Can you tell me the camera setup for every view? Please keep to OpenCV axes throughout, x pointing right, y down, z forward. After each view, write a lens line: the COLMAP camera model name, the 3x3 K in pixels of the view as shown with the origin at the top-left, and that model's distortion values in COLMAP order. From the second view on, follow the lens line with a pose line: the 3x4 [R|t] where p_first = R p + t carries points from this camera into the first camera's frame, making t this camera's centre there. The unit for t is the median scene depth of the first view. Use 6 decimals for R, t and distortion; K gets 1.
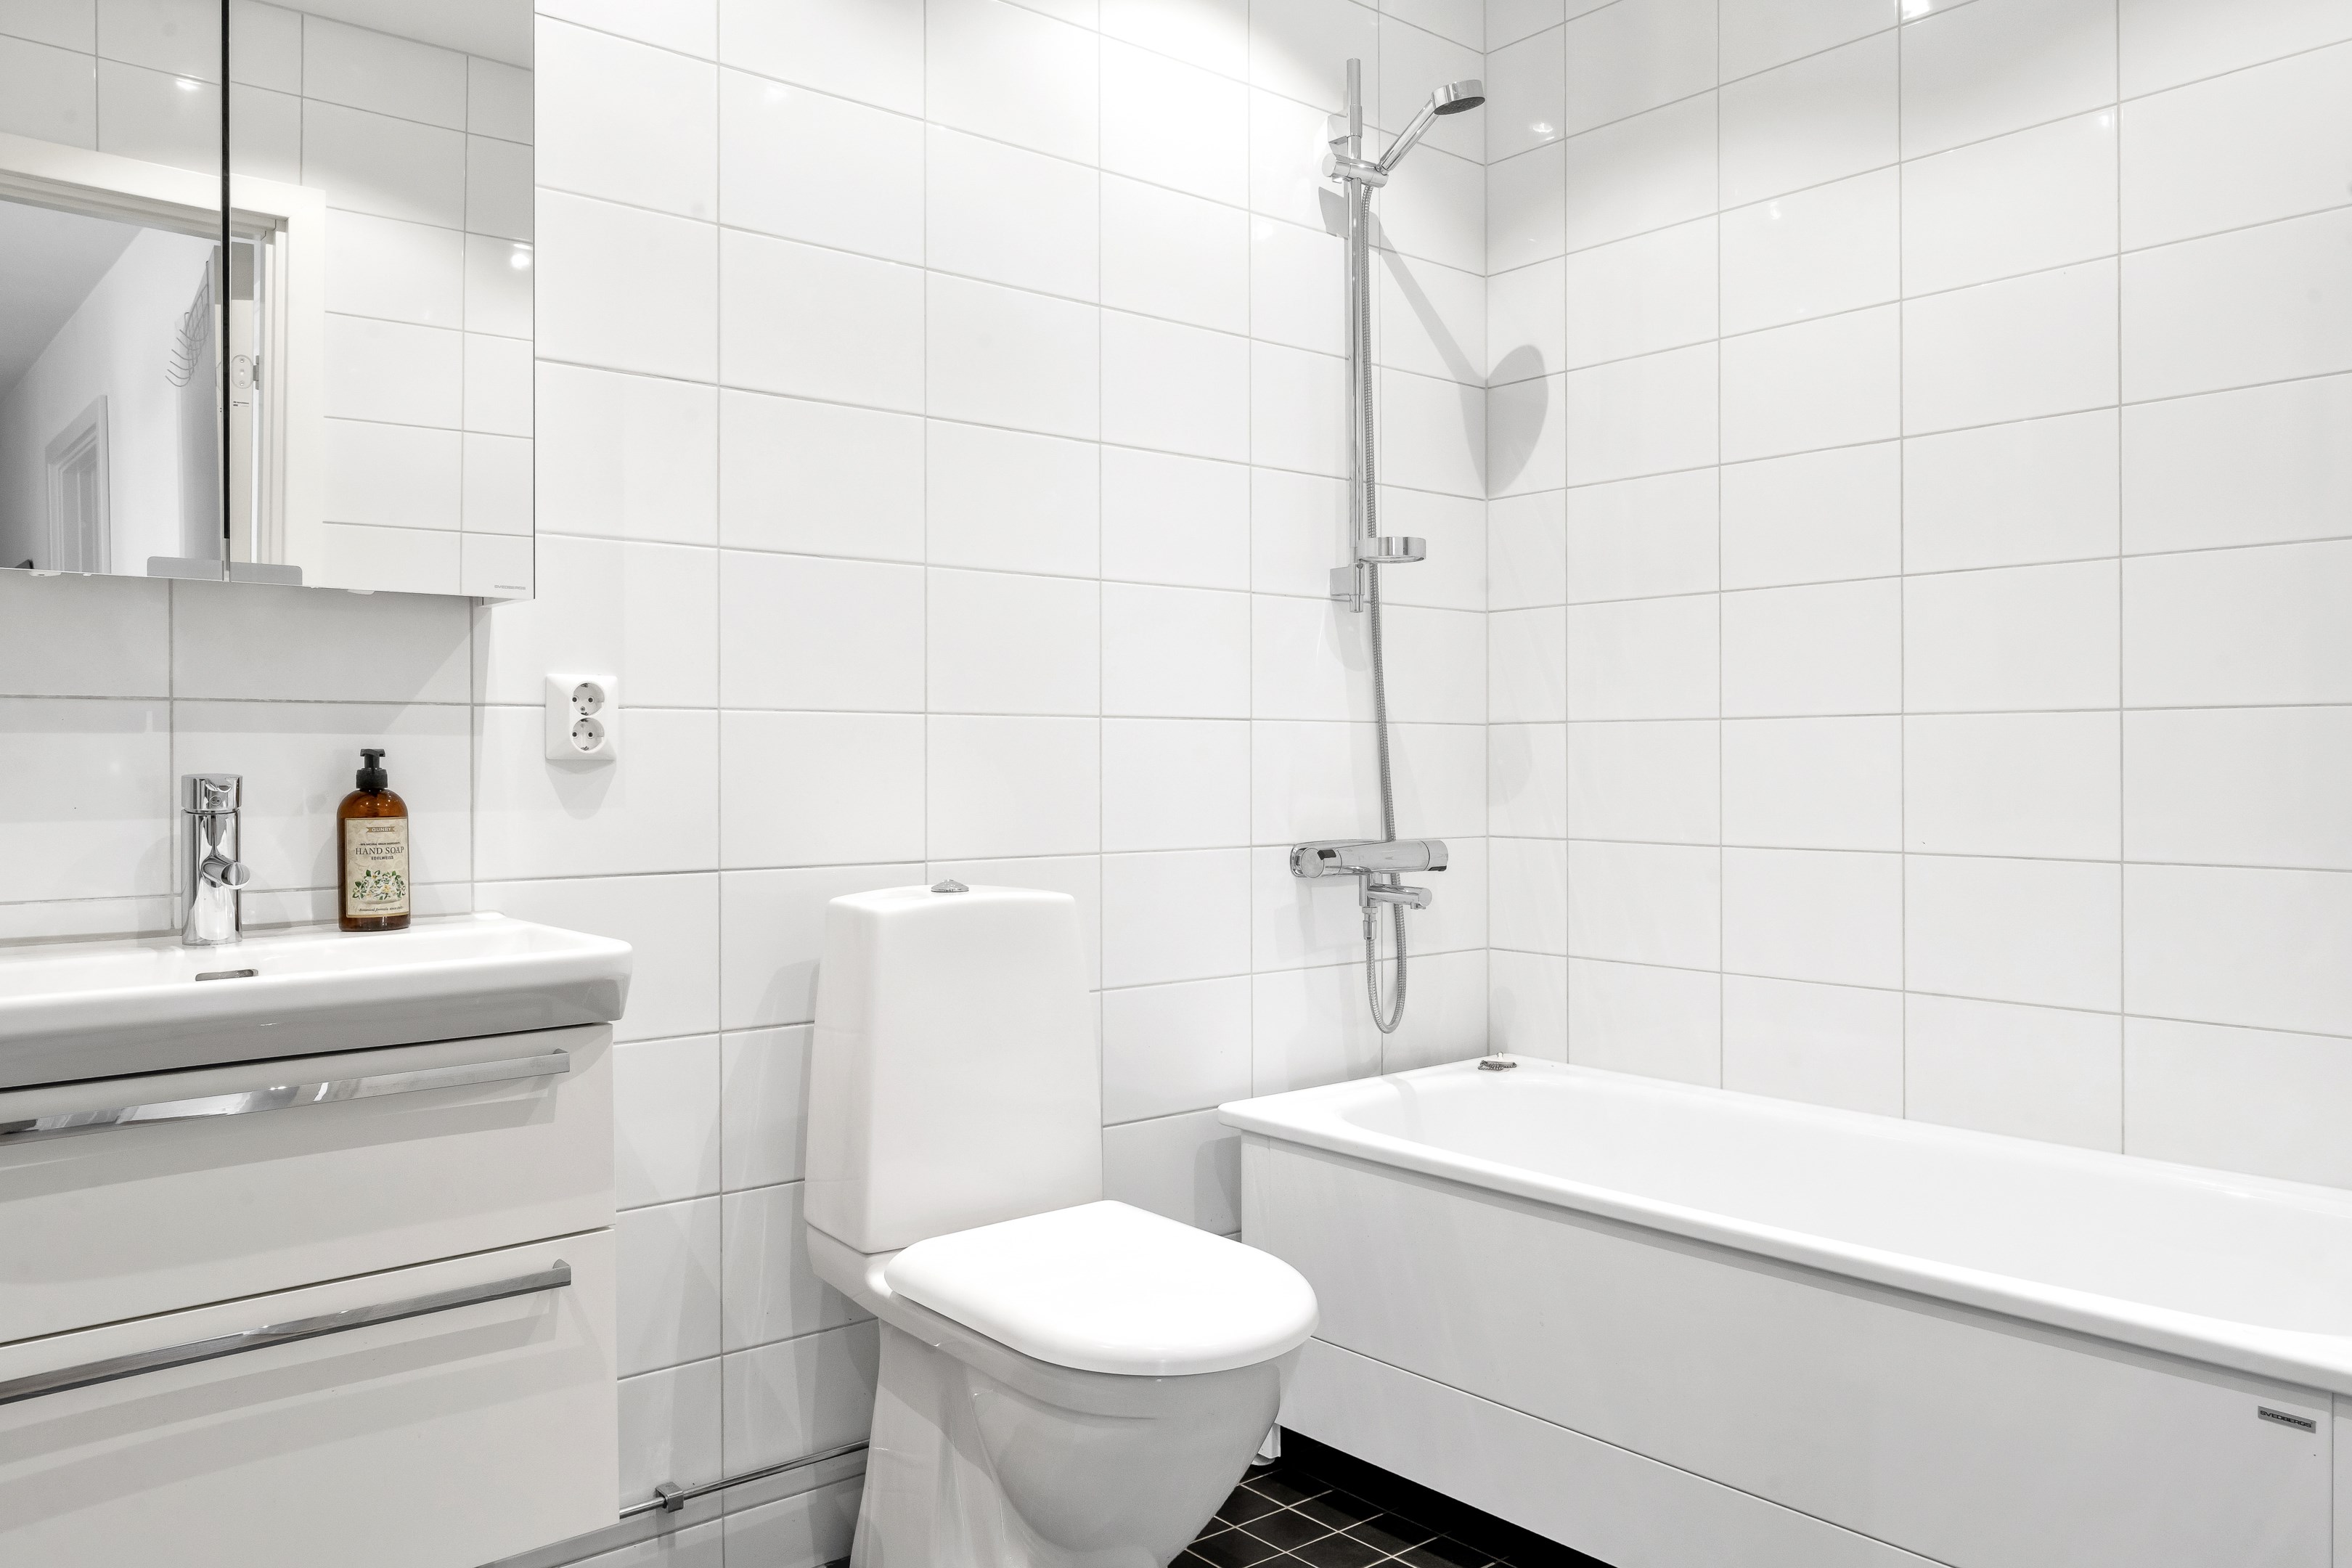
lens RADIAL K [[1689.4, 0, 1172.1], [0, 1689.4, 765.7], [0, 0, 1]] dist [-0.007689, 0.004265]
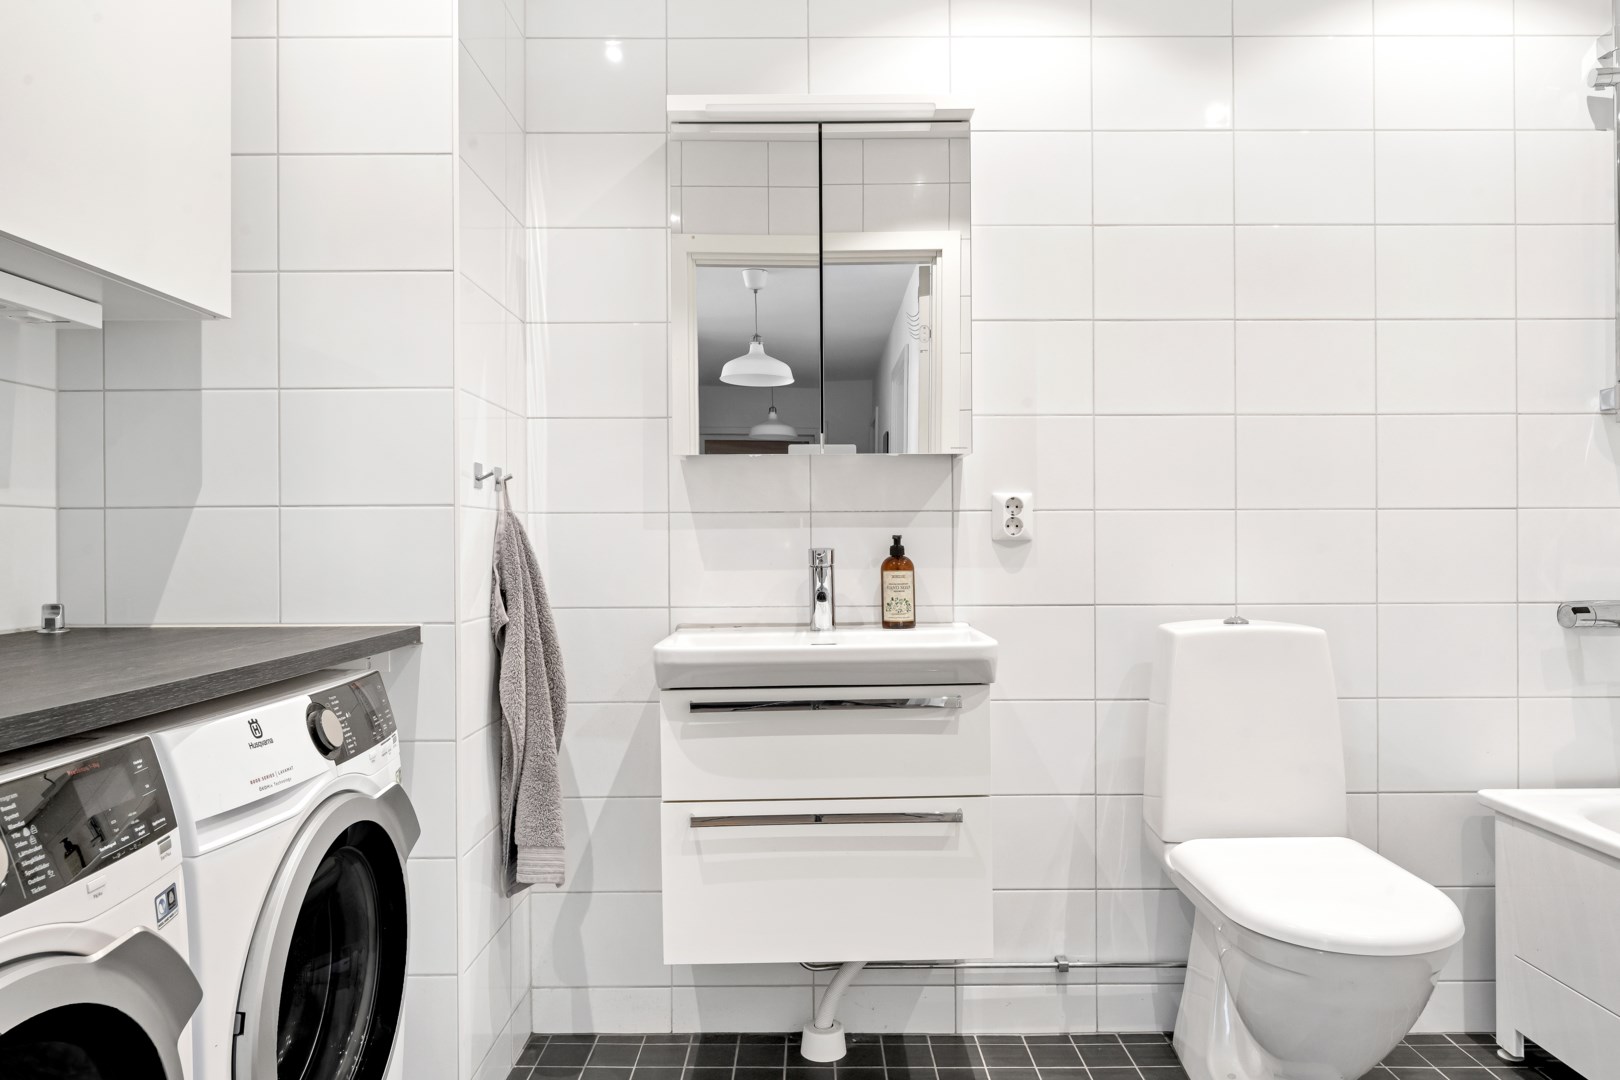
lens RADIAL K [[1069.7, 0, 811.1], [0, 1069.7, 547.3], [0, 0, 1]] dist [-0.006828, -0.000537]
pose [[0.774917, 0.001224, -0.632062, 0.206018], [0.001763, 0.999990, 0.004098, -0.001116], [0.632061, -0.004290, 0.774907, -0.016764]]
